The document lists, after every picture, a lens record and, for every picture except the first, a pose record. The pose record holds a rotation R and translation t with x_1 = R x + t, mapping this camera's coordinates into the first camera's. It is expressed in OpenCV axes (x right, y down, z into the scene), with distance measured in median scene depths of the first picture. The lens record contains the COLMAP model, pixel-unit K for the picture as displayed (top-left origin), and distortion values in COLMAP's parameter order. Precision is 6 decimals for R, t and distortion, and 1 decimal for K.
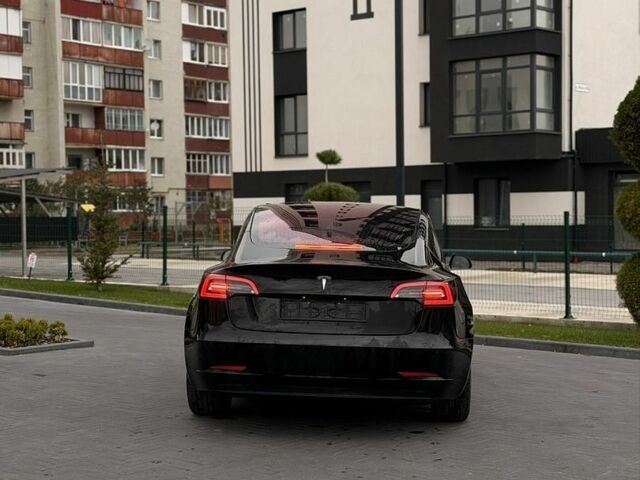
lens RADIAL K [[1170.8, 0, 326.3], [0, 1170.8, 248.7], [0, 0, 1]] dist [0.157670, 0.000000]
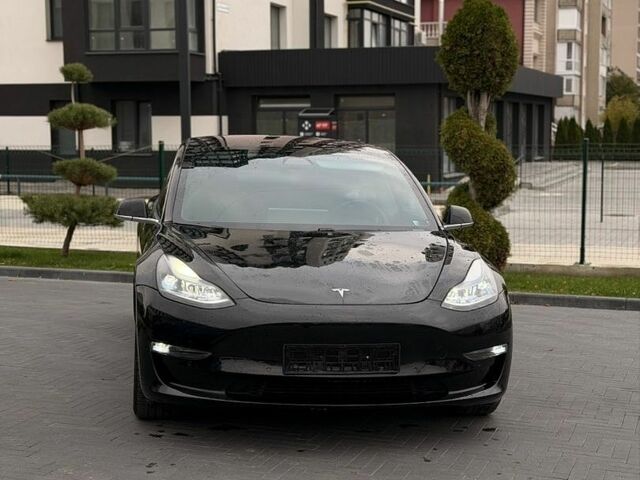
lens RADIAL K [[1170.8, 0, 320.4], [0, 1170.8, 250.1], [0, 0, 1]] dist [0.157670, 0.000000]
pose [[0.933840, -0.030911, 0.356354, -0.057976], [0.006989, 0.997645, 0.068225, -0.003441], [-0.357624, -0.061221, 0.931857, 0.059504]]
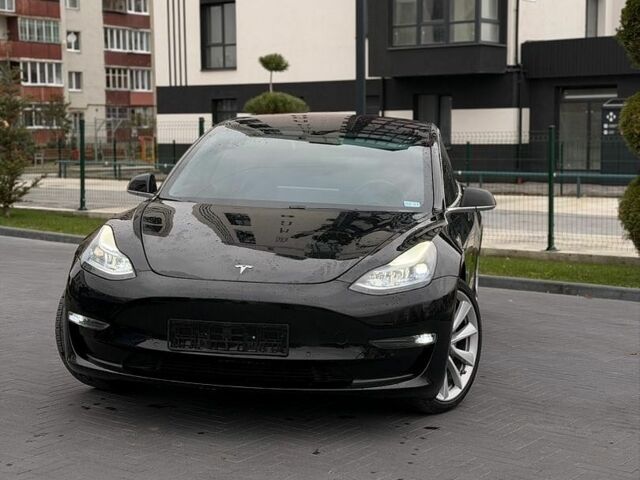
lens RADIAL K [[1170.8, 0, 310.3], [0, 1170.8, 242.5], [0, 0, 1]] dist [0.157670, 0.000000]
pose [[0.998643, -0.001018, 0.052062, -0.006669], [-0.002291, 0.997982, 0.063457, -0.000548], [-0.052022, -0.063490, 0.996626, 0.055409]]
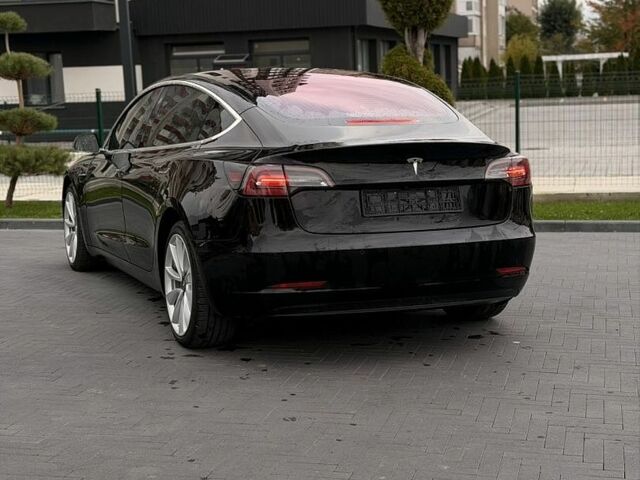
lens RADIAL K [[1170.8, 0, 321.4], [0, 1170.8, 246.3], [0, 0, 1]] dist [0.157670, 0.000000]
pose [[0.900227, -0.088065, 0.426423, -0.071678], [0.044735, 0.992857, 0.110603, -0.001424], [-0.433117, -0.080492, 0.897736, 0.055566]]
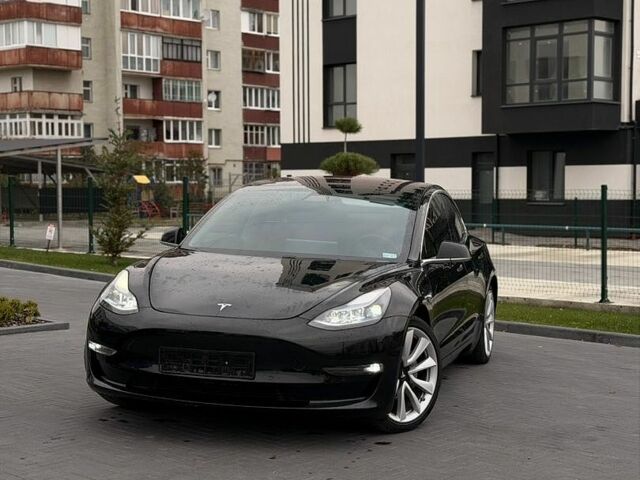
lens RADIAL K [[1170.8, 0, 316.3], [0, 1170.8, 241.5], [0, 0, 1]] dist [0.157670, 0.000000]
pose [[0.997956, 0.009889, -0.063140, 0.015349], [-0.008795, 0.999807, 0.017575, -0.000888], [0.063301, -0.016984, 0.997850, 0.028324]]
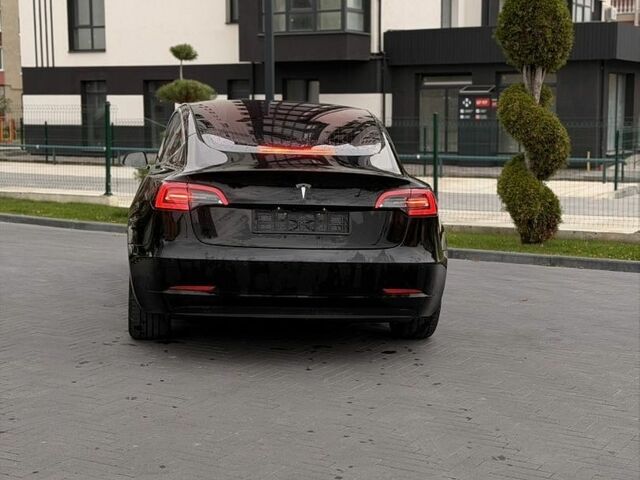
lens RADIAL K [[1170.8, 0, 322.1], [0, 1170.8, 238.2], [0, 0, 1]] dist [0.157670, 0.000000]
pose [[0.982272, -0.011694, 0.187098, -0.027684], [-0.002379, 0.997195, 0.074814, -0.000407], [-0.187448, -0.073932, 0.979488, 0.021577]]
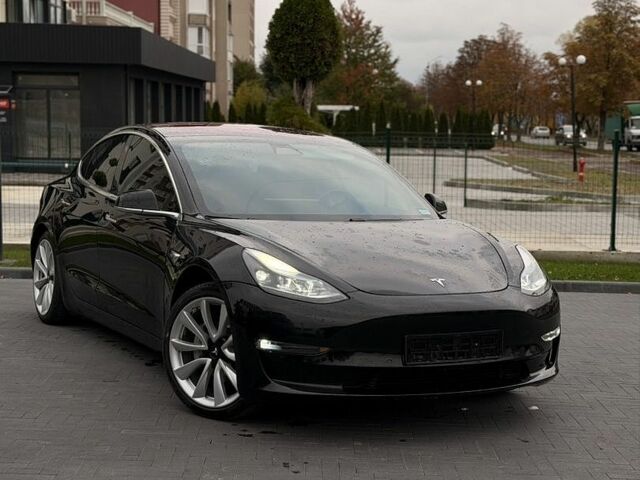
lens RADIAL K [[1170.8, 0, 316.5], [0, 1170.8, 241.2], [0, 0, 1]] dist [0.157670, 0.000000]
pose [[0.772875, -0.050379, 0.632555, -0.106398], [0.001071, 0.996946, 0.078092, -0.005004], [-0.634557, -0.059677, 0.770569, 0.087690]]
